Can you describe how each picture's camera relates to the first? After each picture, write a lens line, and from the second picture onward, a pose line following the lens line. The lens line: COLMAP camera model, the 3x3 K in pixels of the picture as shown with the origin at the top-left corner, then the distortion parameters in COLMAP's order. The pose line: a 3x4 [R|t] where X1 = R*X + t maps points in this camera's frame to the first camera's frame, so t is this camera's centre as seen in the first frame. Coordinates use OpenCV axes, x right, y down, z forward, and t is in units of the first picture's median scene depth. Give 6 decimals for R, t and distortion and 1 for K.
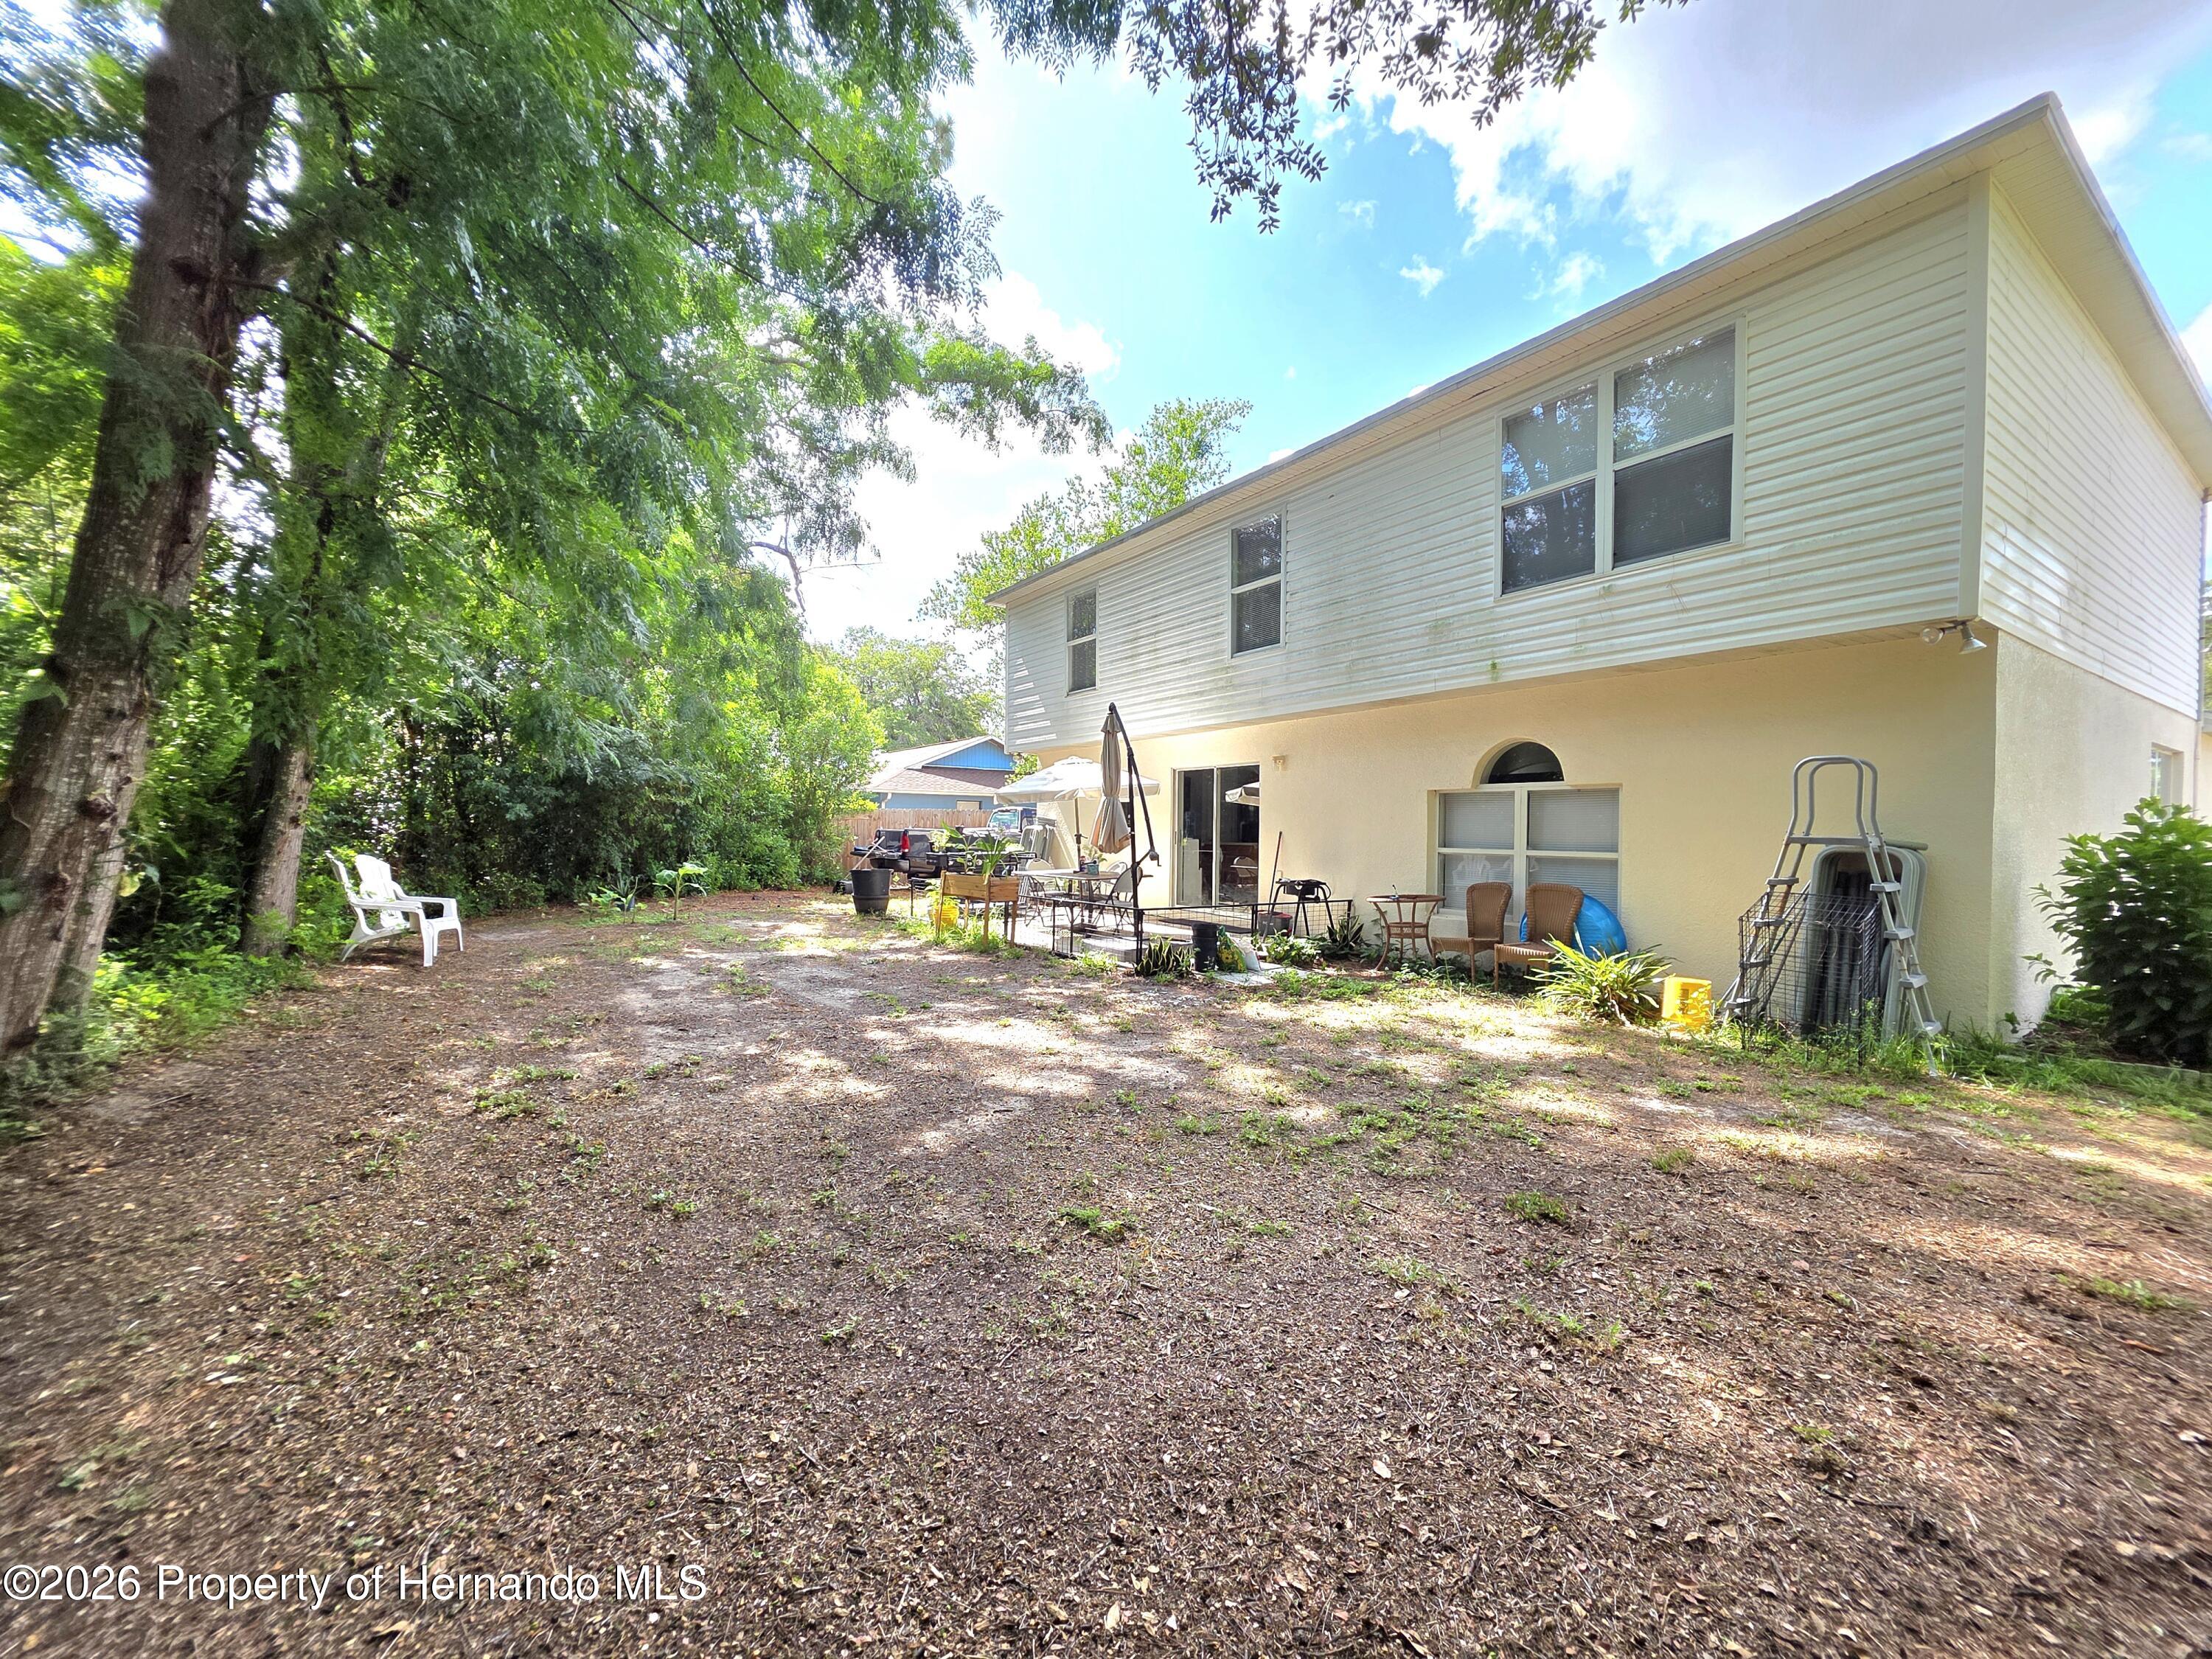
lens RADIAL K [[885.0, 0, 1093.3], [0, 885.0, 834.9], [0, 0, 1]] dist [0.001868, 0.000097]
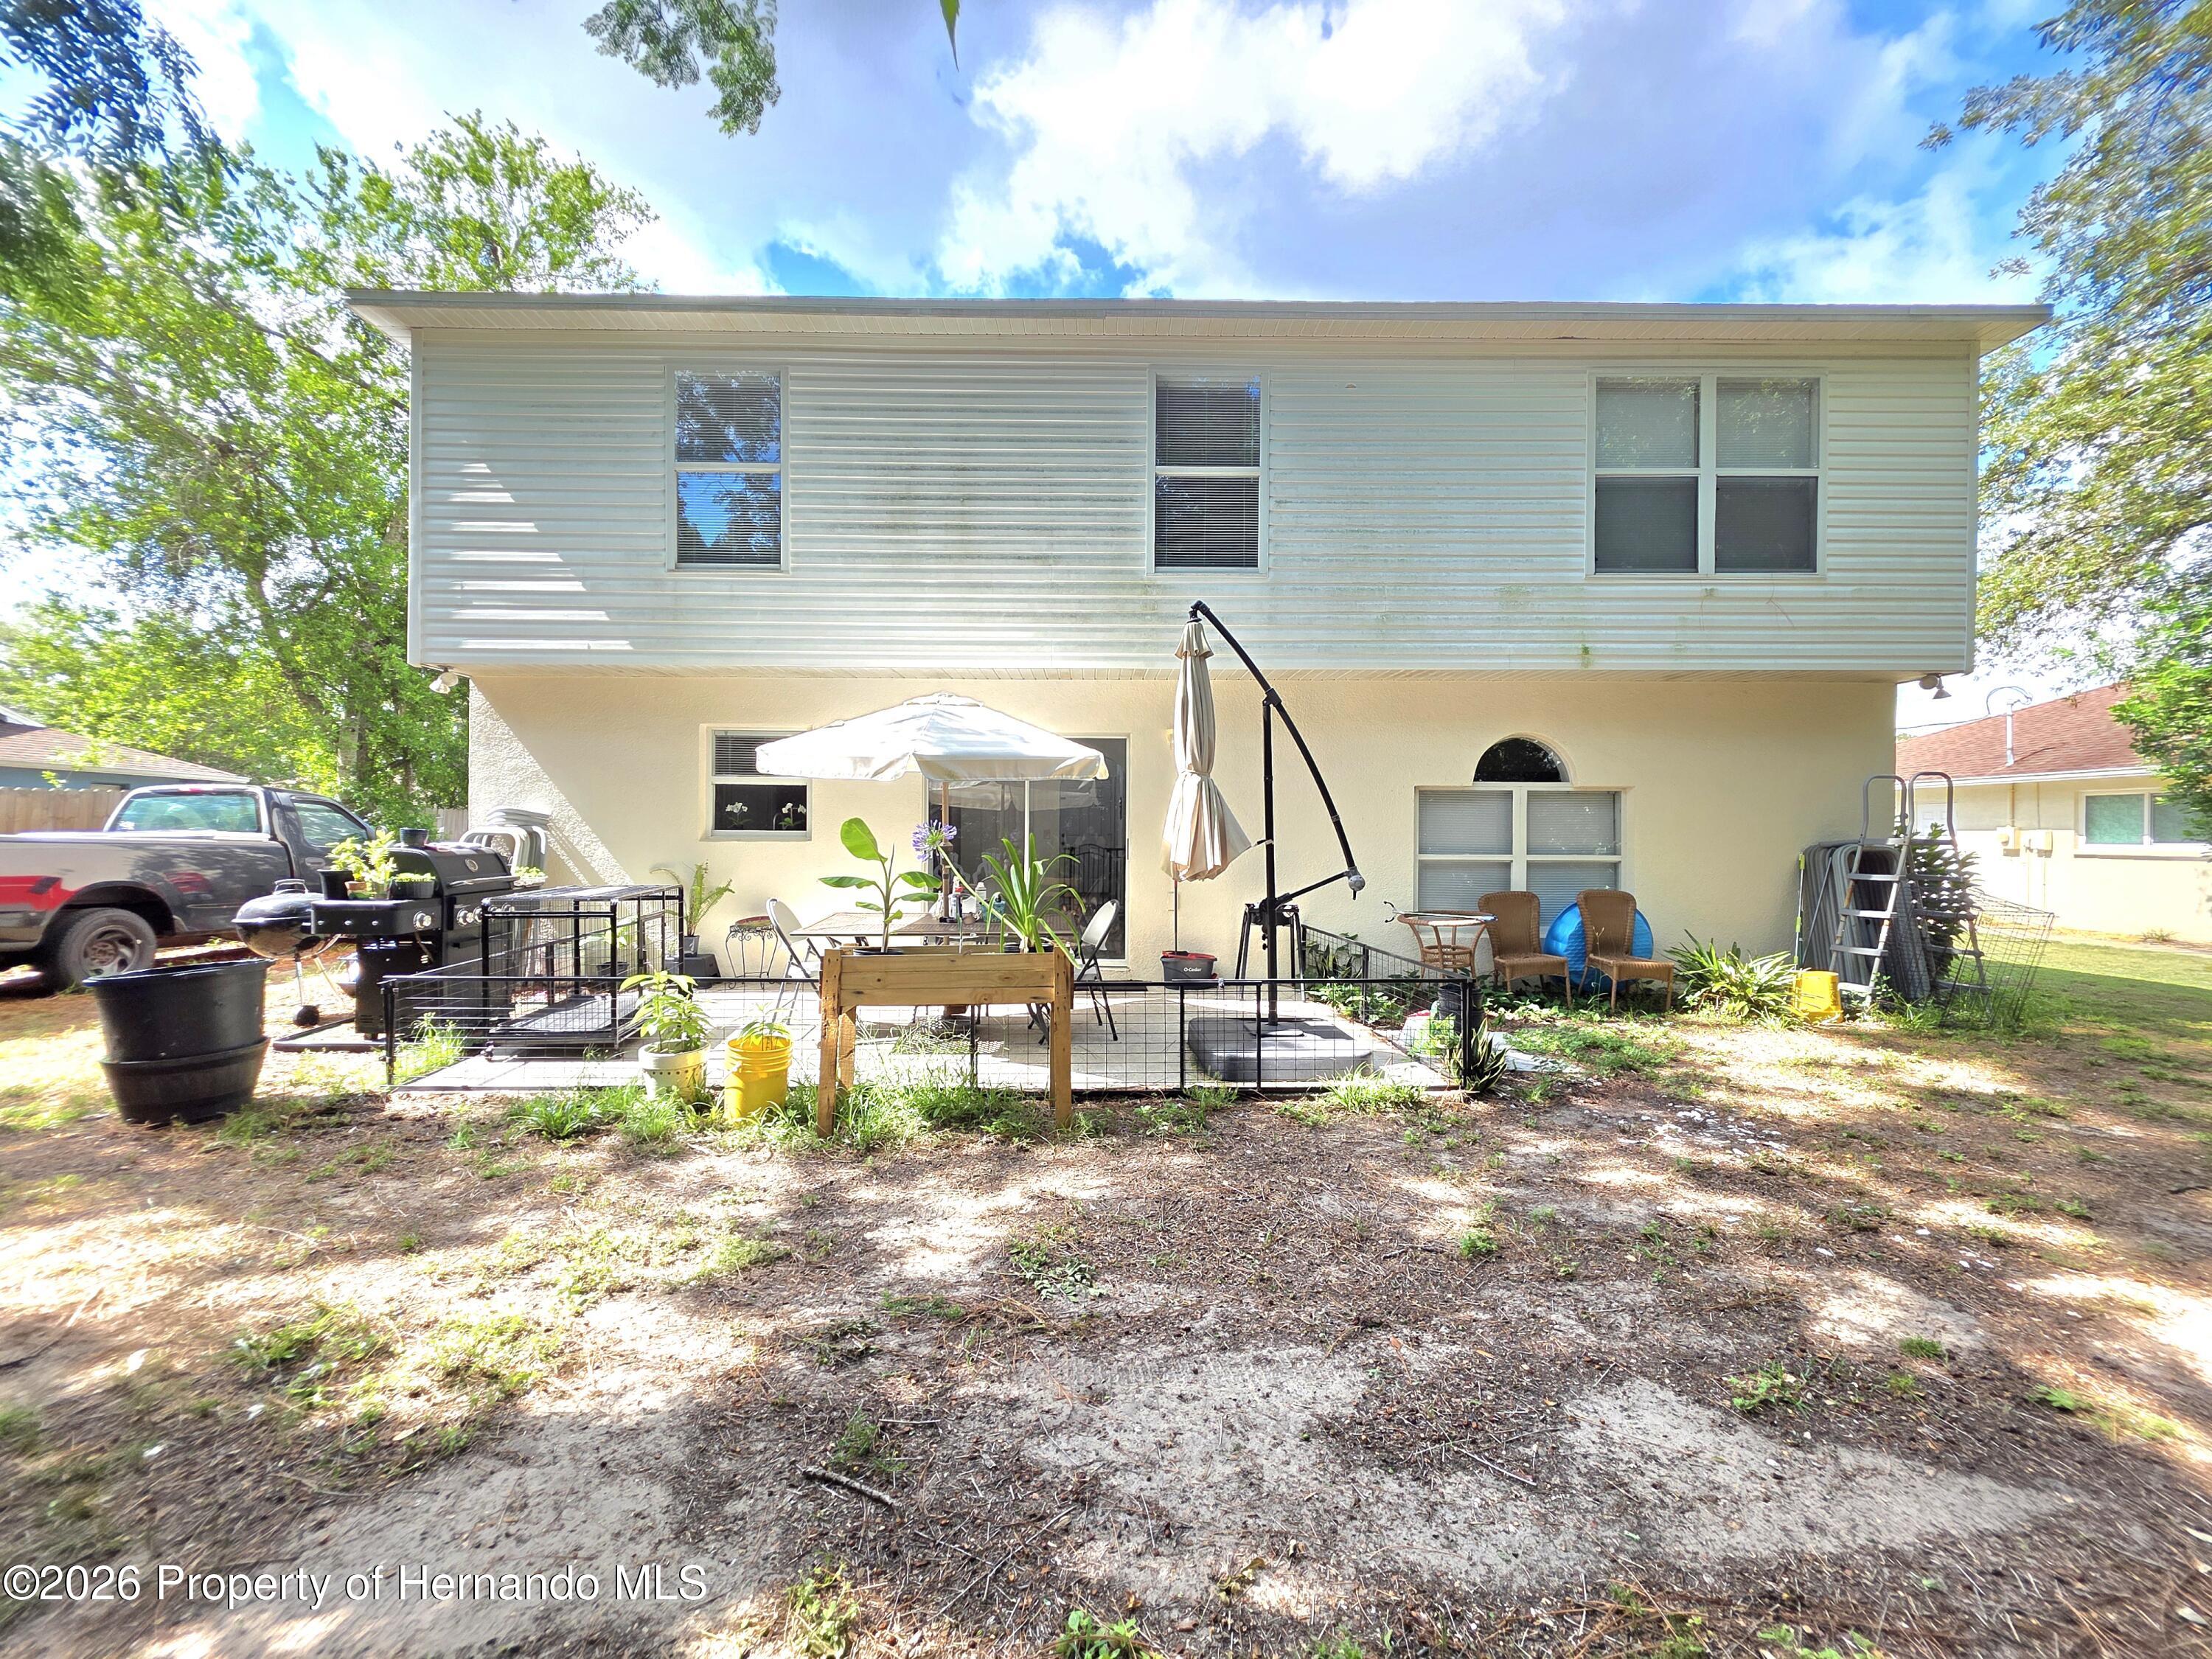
lens RADIAL K [[885.0, 0, 1106.9], [0, 885.0, 821.3], [0, 0, 1]] dist [0.001868, 0.000097]
pose [[0.551873, 0.000521, 0.833928, -0.520435], [0.005830, 0.999973, -0.004484, -0.016169], [-0.833908, 0.007337, 0.551855, 0.849153]]
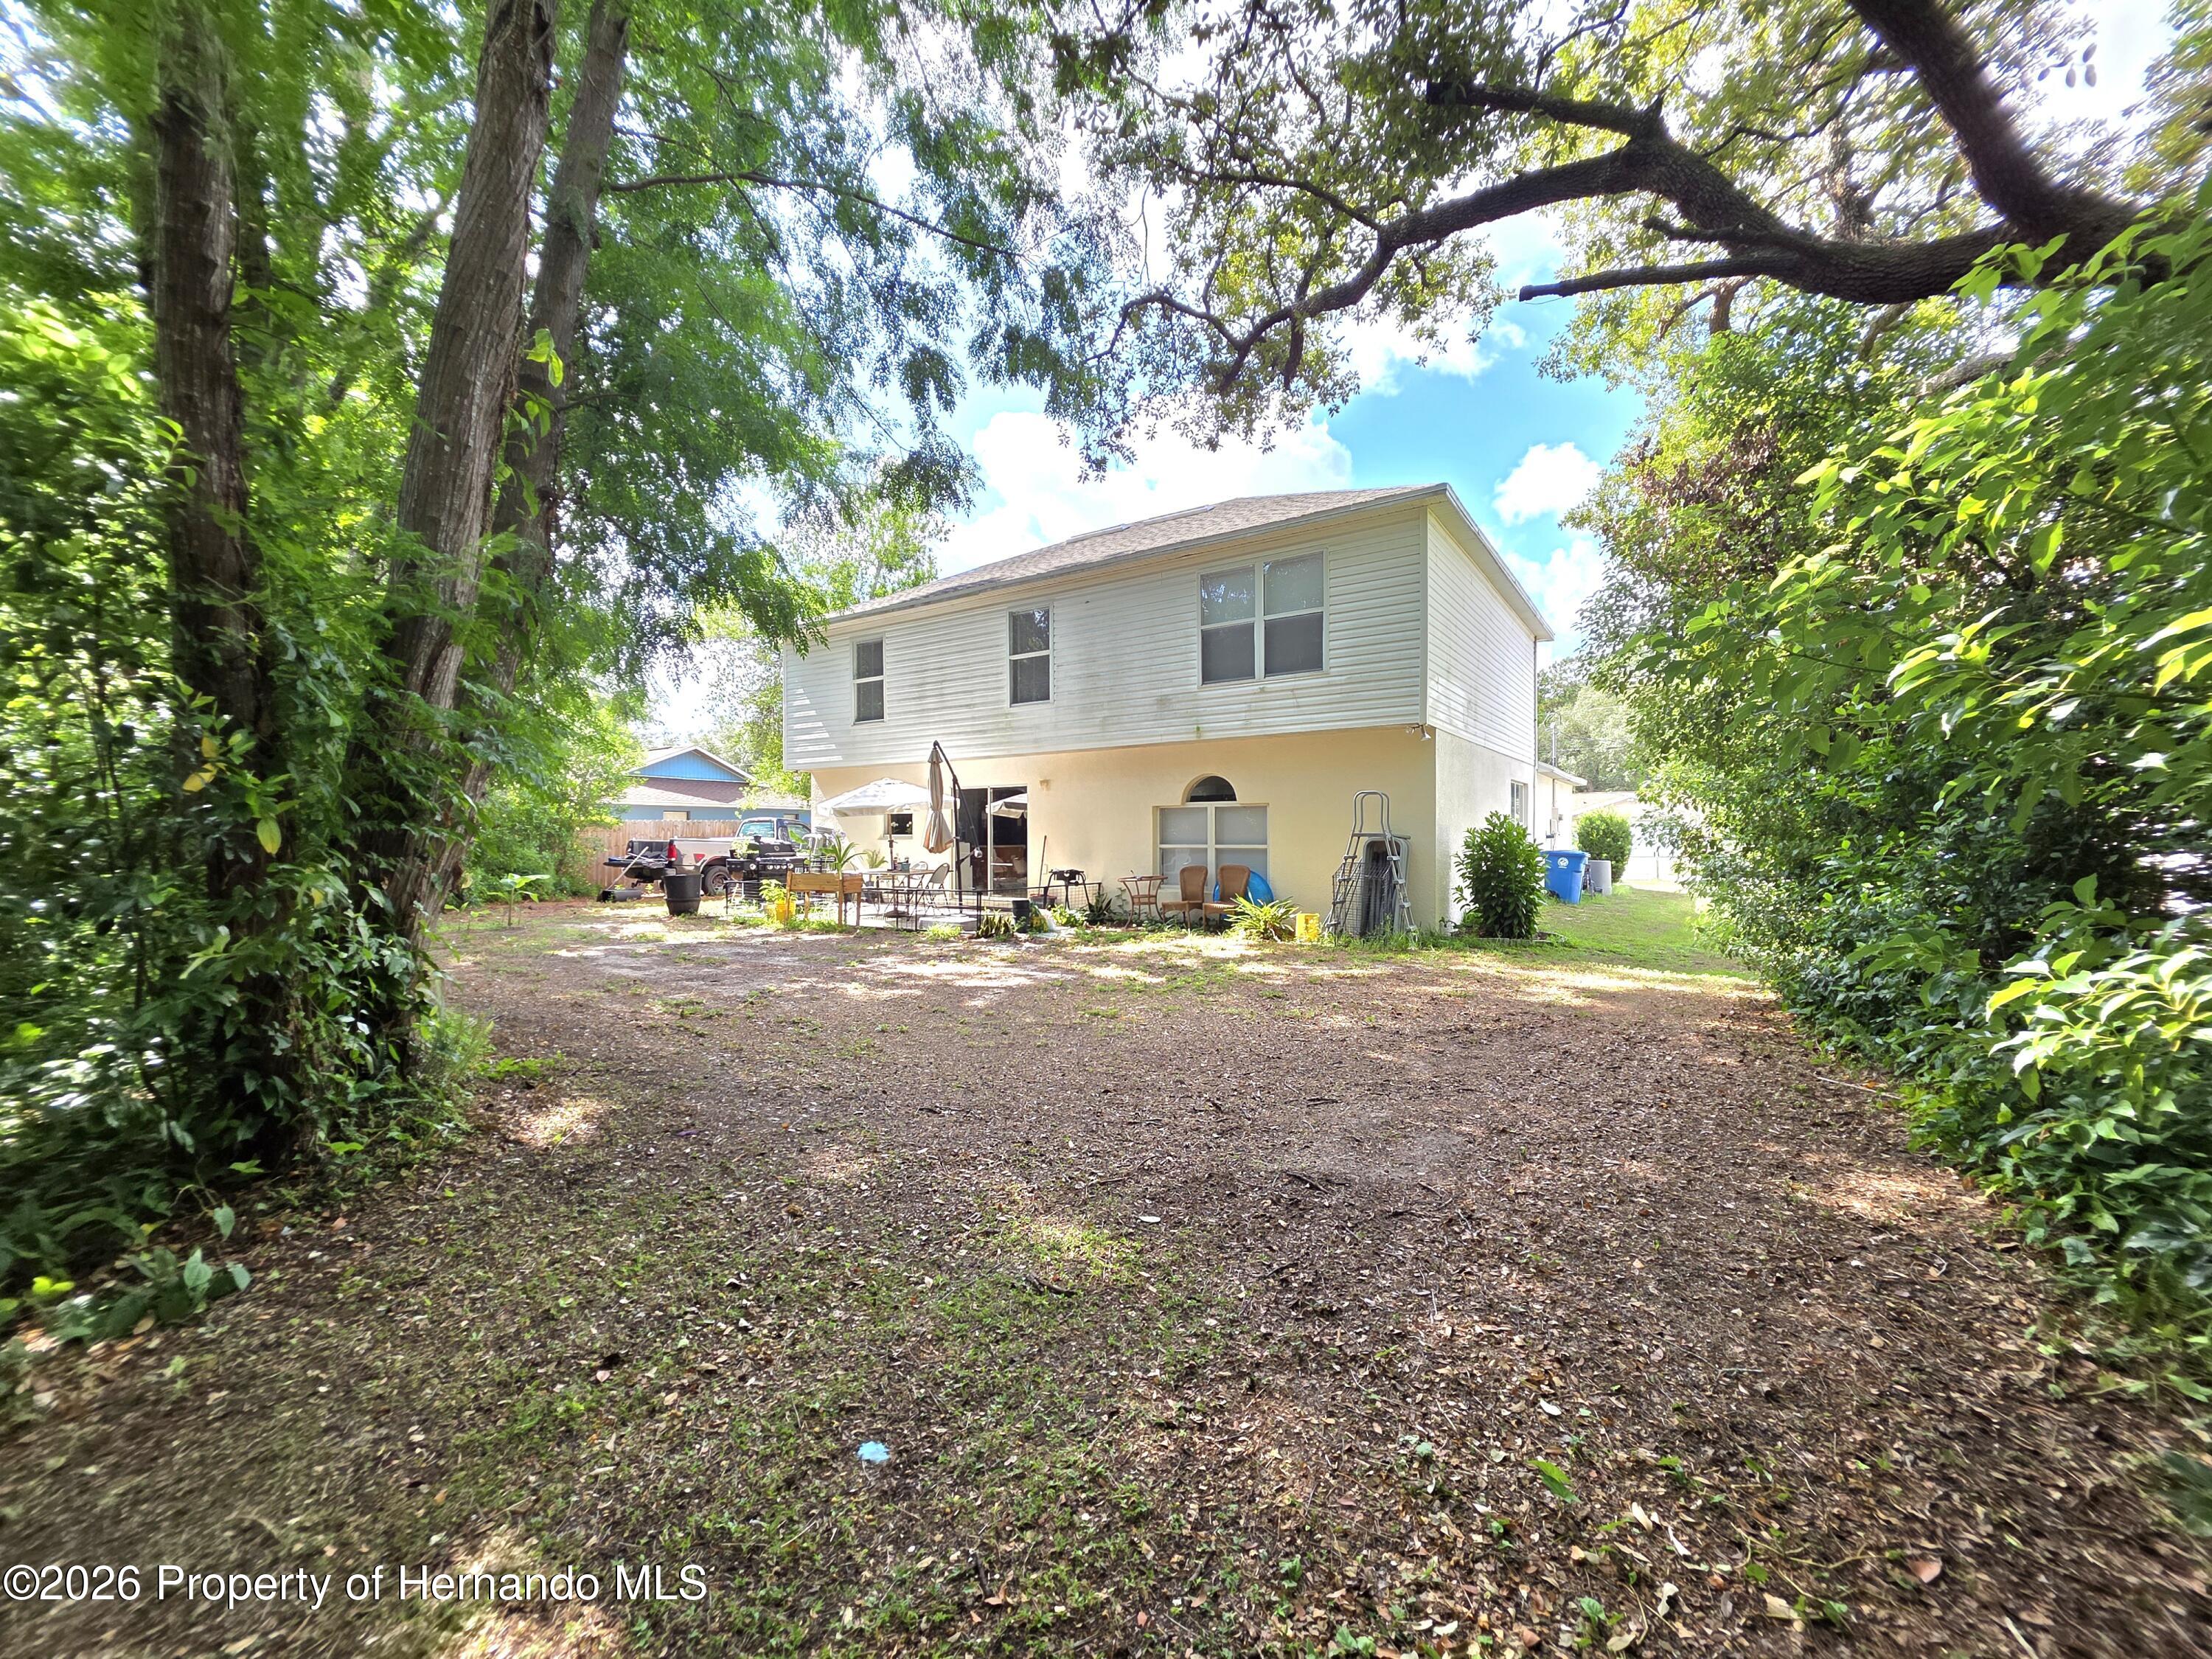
lens RADIAL K [[885.0, 0, 1098.6], [0, 885.0, 835.3], [0, 0, 1]] dist [0.001868, 0.000097]
pose [[0.922680, -0.012249, 0.385373, -0.305538], [0.015957, 0.999852, -0.006423, 0.007500], [-0.385237, 0.012076, 0.922739, -0.368265]]
